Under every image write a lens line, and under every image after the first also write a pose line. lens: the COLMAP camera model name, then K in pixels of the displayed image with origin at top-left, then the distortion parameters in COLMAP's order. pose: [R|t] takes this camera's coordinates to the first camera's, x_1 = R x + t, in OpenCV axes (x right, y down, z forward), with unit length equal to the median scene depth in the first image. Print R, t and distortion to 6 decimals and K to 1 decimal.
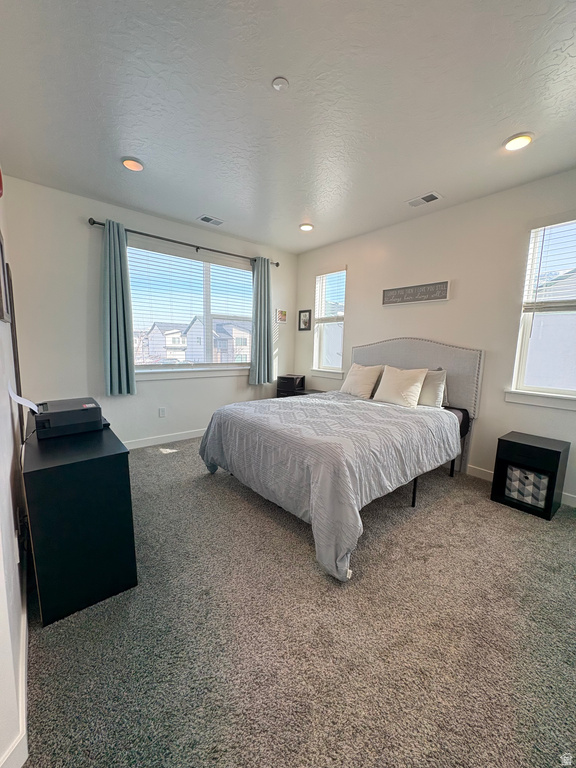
lens RADIAL K [[303.4, 0, 287.1], [0, 303.4, 384.3], [0, 0, 1]] dist [-0.000430, 0.000316]
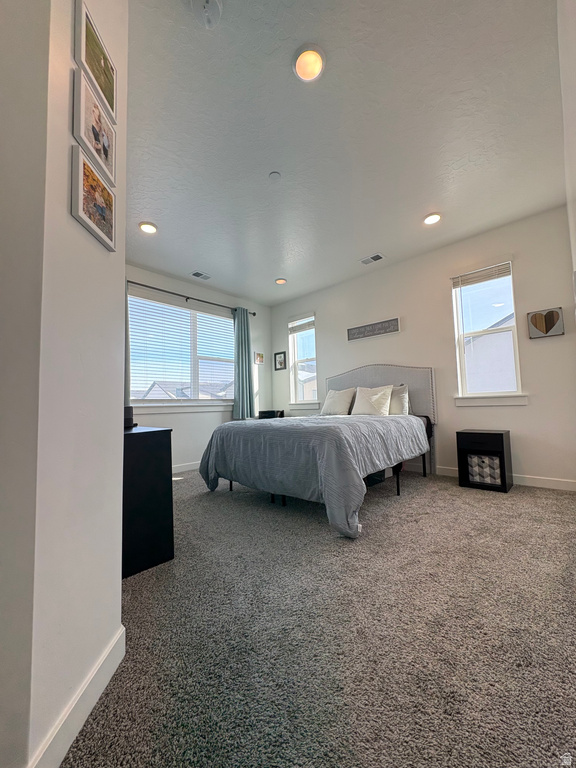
lens RADIAL K [[303.4, 0, 287.0], [0, 303.4, 385.7], [0, 0, 1]] dist [-0.000430, 0.000316]
pose [[0.990300, -0.043447, 0.131980, -0.130825], [0.068862, 0.978463, -0.194596, 0.185482], [-0.120683, 0.201797, 0.971964, -0.142513]]
